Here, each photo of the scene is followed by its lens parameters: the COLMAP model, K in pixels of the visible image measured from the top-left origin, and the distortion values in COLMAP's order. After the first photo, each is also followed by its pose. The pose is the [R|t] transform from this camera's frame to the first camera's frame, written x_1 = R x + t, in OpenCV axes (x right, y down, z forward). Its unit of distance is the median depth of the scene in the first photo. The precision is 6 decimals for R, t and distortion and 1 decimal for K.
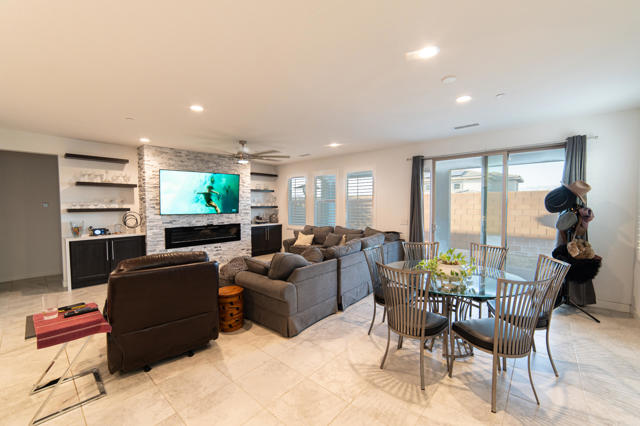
lens RADIAL K [[251.1, 0, 320.0], [0, 251.1, 213.0], [0, 0, 1]] dist [-0.012638, 0.000401]
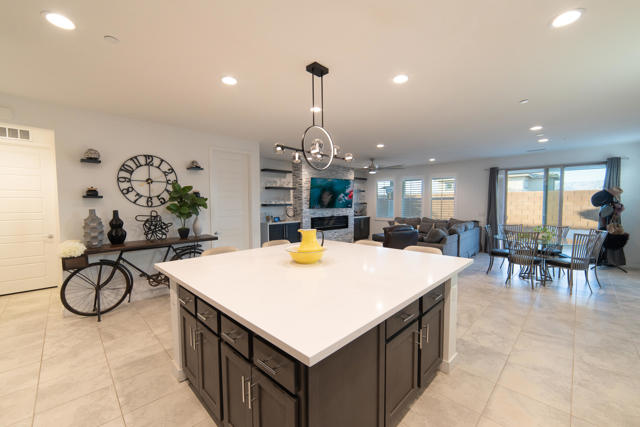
lens RADIAL K [[251.1, 0, 320.0], [0, 251.1, 213.5], [0, 0, 1]] dist [-0.012638, 0.000401]
pose [[0.997370, 0.002902, -0.072417, -0.520066], [-0.001928, 0.999907, 0.013513, 0.018055], [0.072450, -0.013338, 0.997283, -0.512710]]
